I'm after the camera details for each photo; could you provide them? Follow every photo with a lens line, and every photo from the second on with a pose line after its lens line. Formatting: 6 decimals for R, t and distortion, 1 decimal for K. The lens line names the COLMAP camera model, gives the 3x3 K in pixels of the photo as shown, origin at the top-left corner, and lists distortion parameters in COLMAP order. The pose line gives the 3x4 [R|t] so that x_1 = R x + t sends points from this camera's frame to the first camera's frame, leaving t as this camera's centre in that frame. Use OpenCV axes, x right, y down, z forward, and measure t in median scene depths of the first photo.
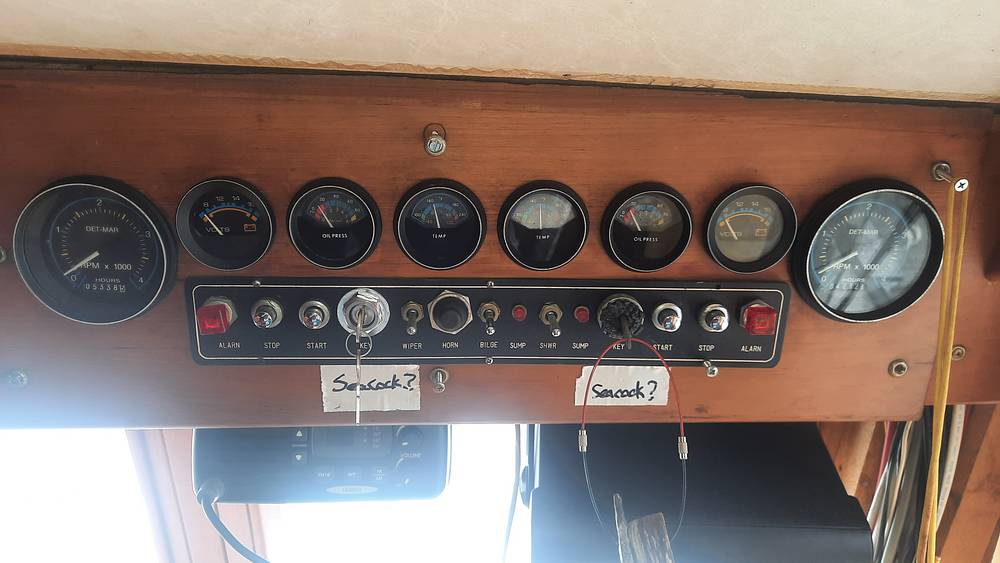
lens RADIAL K [[685.3, 0, 495.6], [0, 685.3, 278.2], [0, 0, 1]] dist [0.009361, -0.000870]
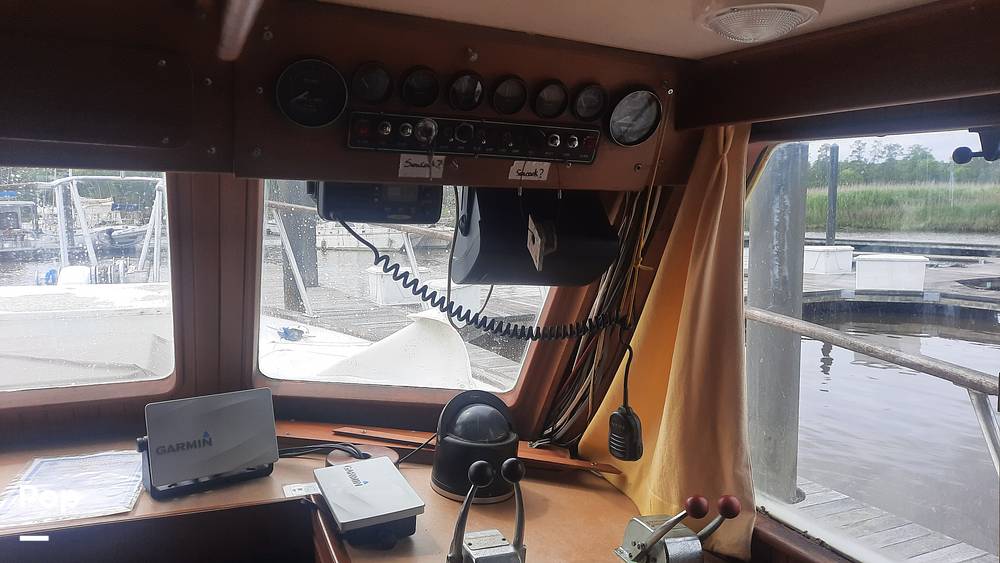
lens RADIAL K [[690.1, 0, 500.0], [0, 690.1, 281.5], [0, 0, 1]] dist [0.002507, 0.000573]
pose [[0.938264, -0.012965, 0.345676, -0.695304], [-0.076406, 0.966849, 0.243650, -0.033753], [-0.337376, -0.255020, 0.906169, -1.106886]]
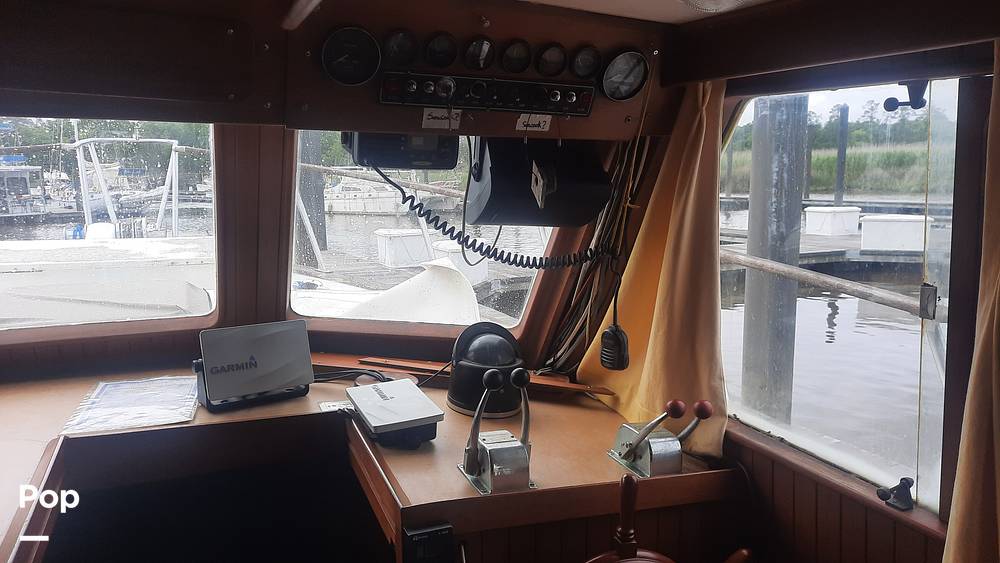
lens RADIAL K [[685.3, 0, 495.6], [0, 685.3, 278.2], [0, 0, 1]] dist [0.009361, -0.000870]
pose [[0.942149, -0.032806, 0.333586, -0.843114], [-0.070484, 0.953558, 0.292845, -0.030138], [-0.327701, -0.299416, 0.896082, -1.461652]]
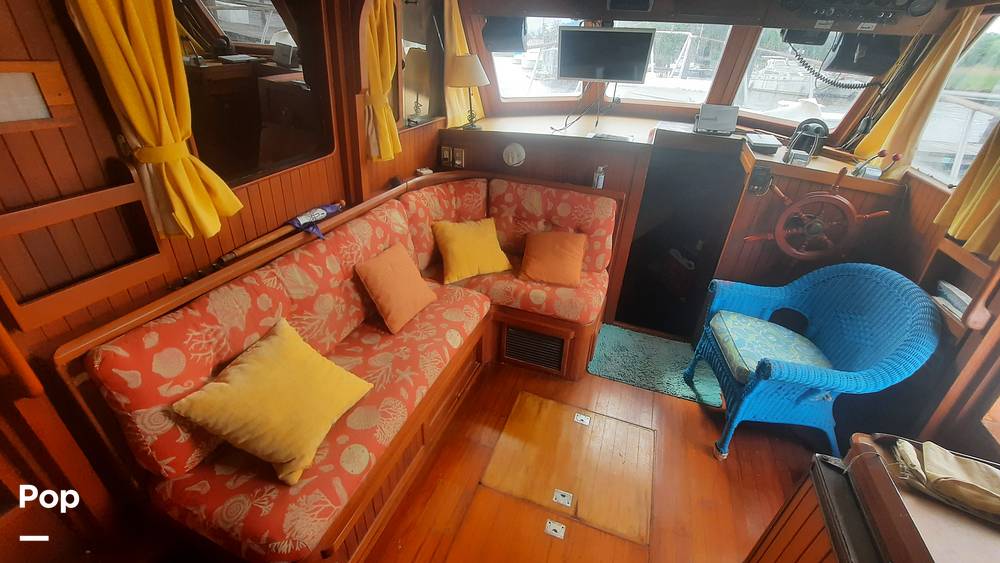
lens RADIAL K [[405.5, 0, 500.0], [0, 405.5, 281.5], [0, 0, 1]] dist [-0.014753, 0.000288]
pose [[0.916939, 0.241775, -0.317439, -1.262580], [0.013357, 0.776490, 0.629988, -0.403830], [0.398804, -0.581900, 0.708765, -4.621292]]
